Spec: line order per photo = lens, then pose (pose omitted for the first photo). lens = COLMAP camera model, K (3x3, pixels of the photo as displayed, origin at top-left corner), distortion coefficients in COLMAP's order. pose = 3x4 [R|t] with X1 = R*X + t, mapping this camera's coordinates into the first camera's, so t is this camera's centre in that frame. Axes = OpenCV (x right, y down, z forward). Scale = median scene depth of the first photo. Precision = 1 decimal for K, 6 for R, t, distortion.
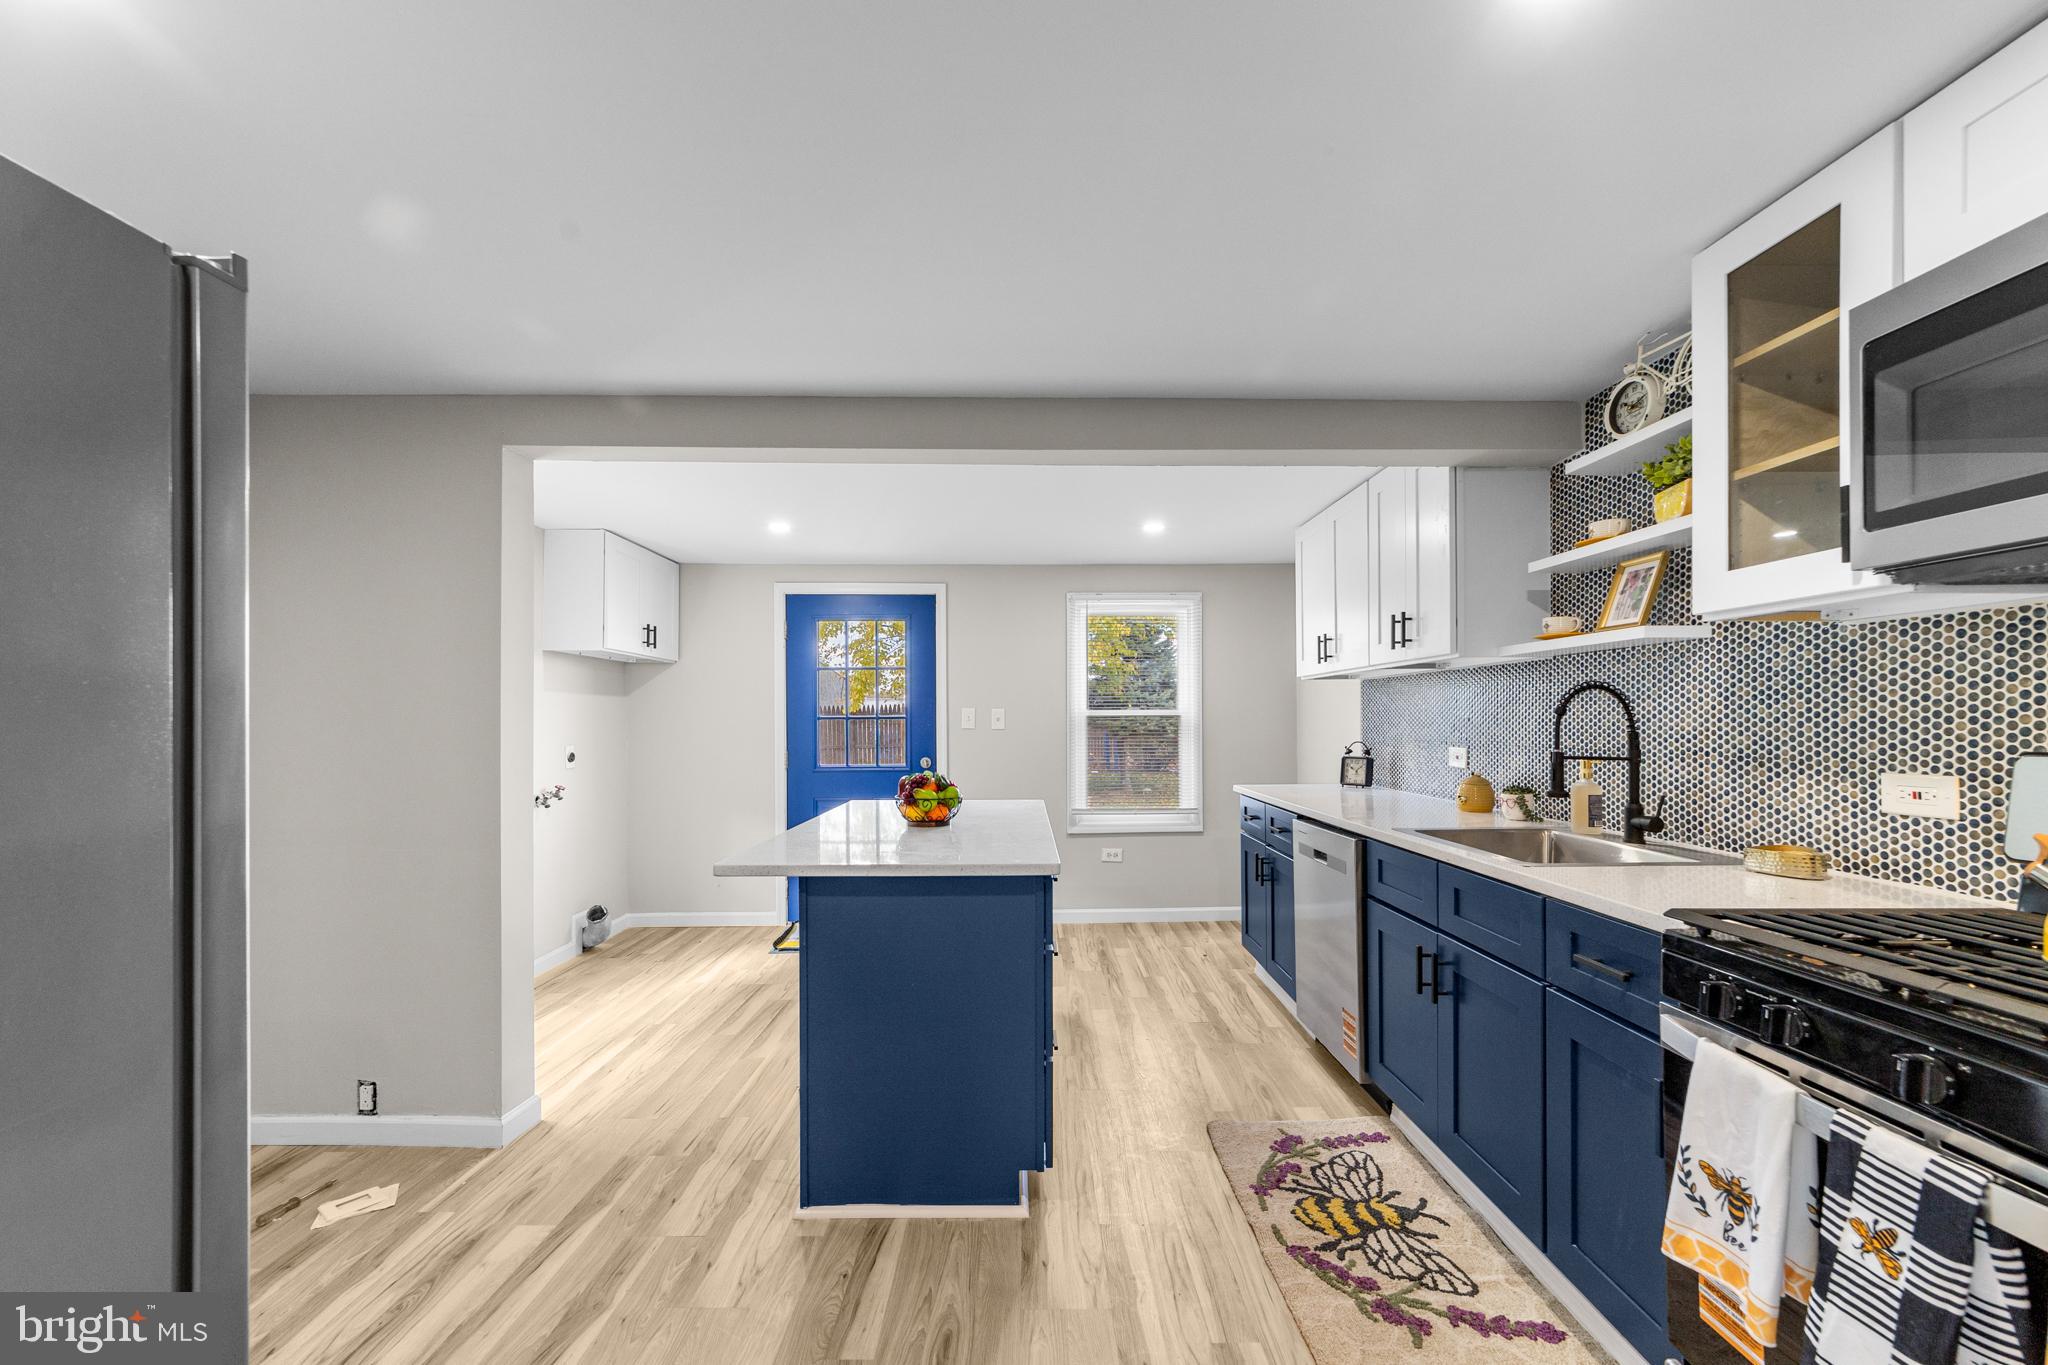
lens RADIAL K [[795.7, 0, 1024.5], [0, 795.7, 713.0], [0, 0, 1]] dist [-0.015147, 0.007008]
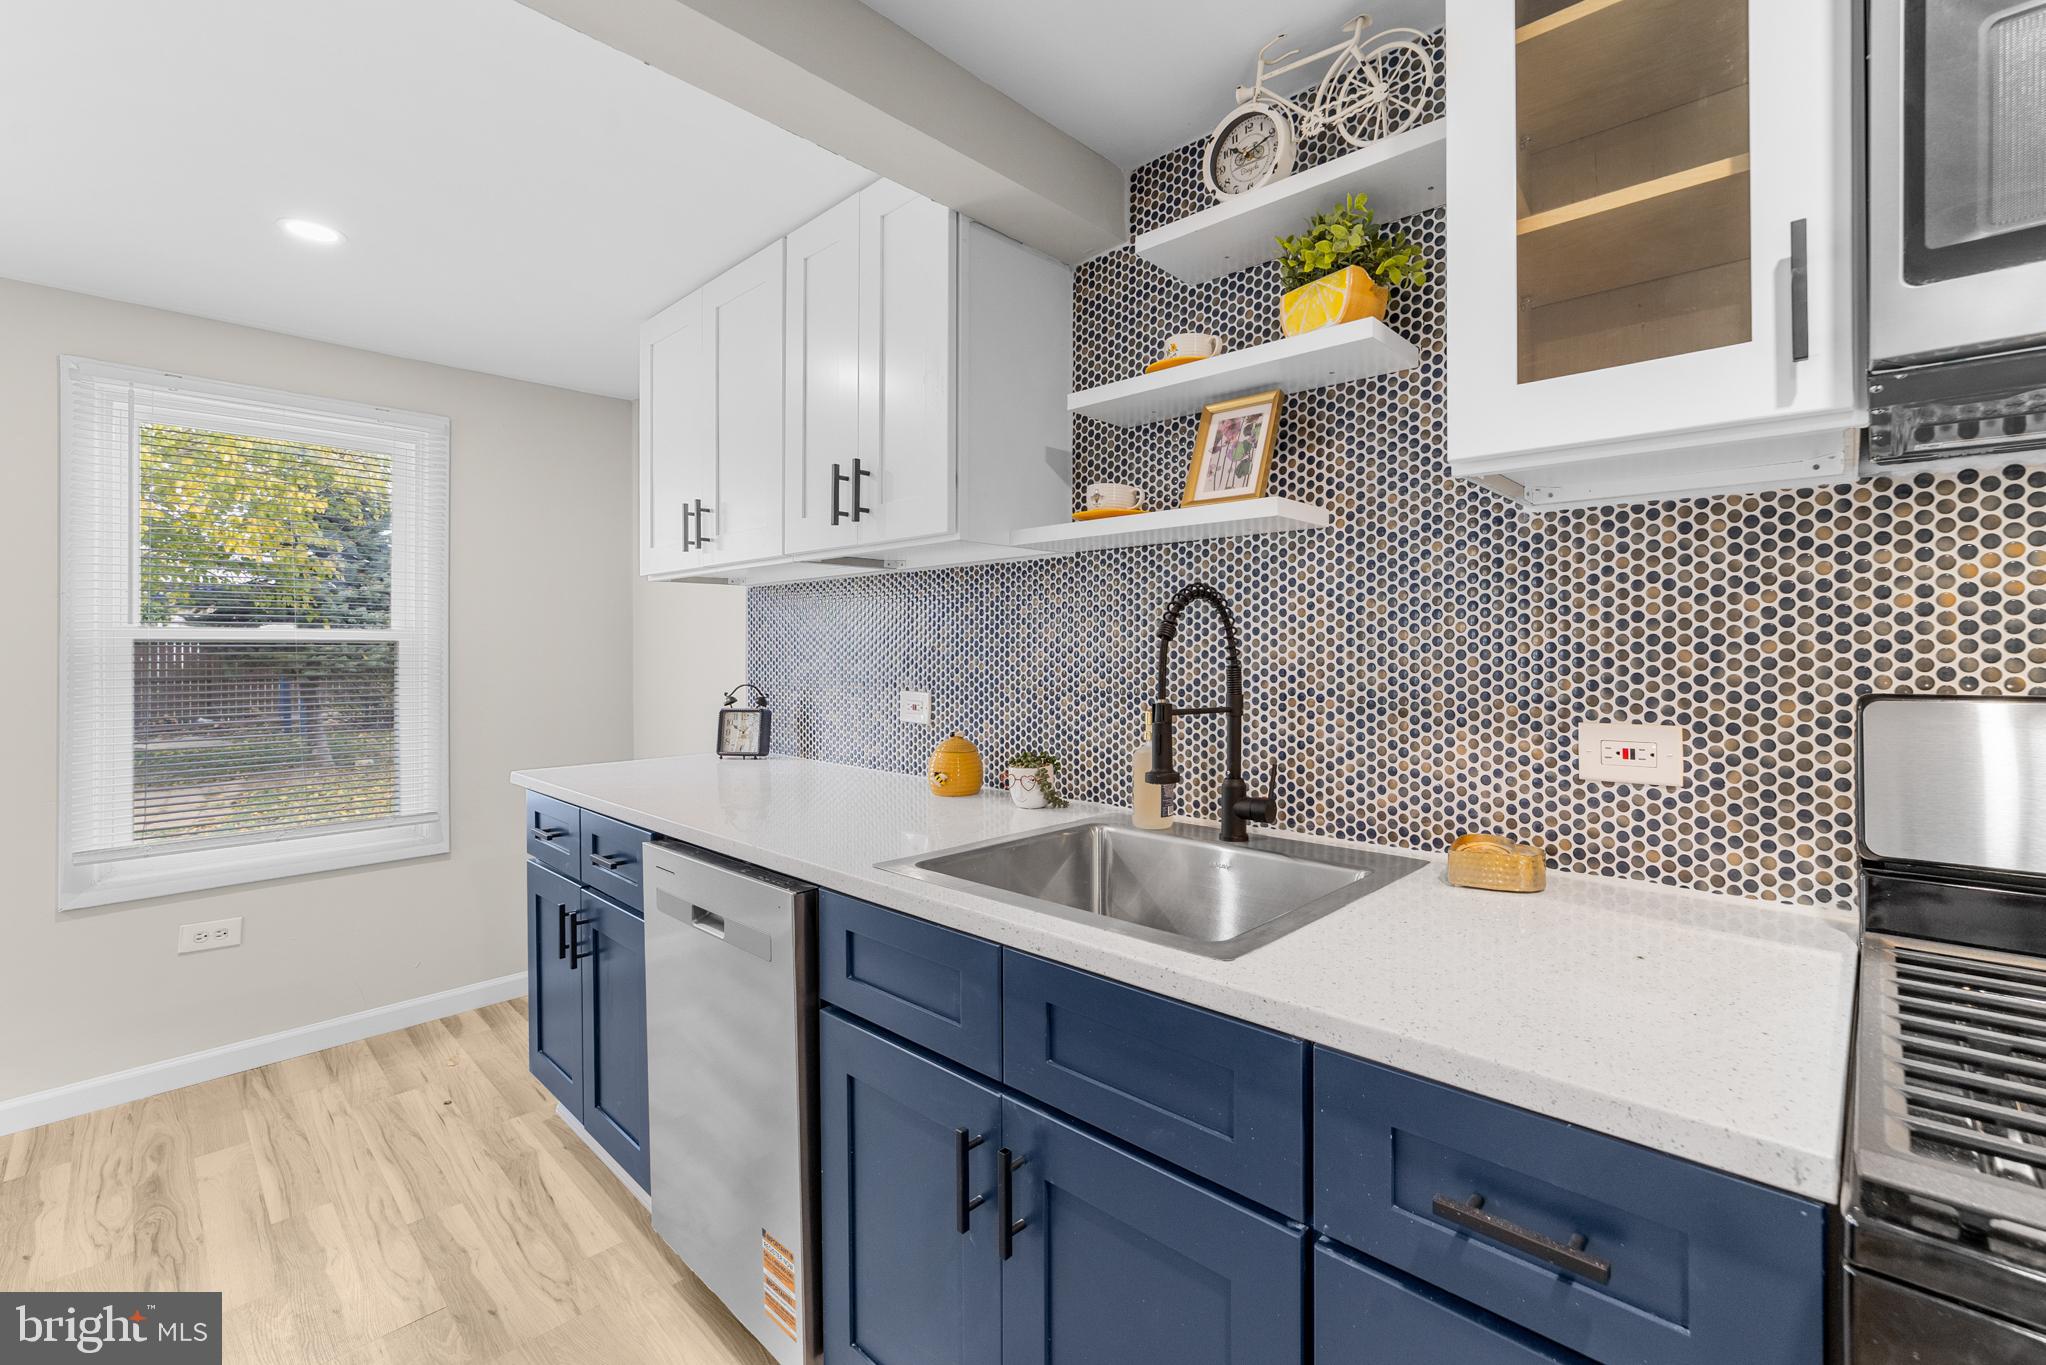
lens RADIAL K [[879.5, 0, 1121.0], [0, 879.5, 650.4], [0, 0, 1]] dist [-0.020017, 0.010712]
pose [[0.654138, 0.002524, 0.756371, 0.190321], [-0.007783, 0.999964, 0.003395, 0.009886], [-0.756335, -0.008108, 0.654135, 0.672962]]
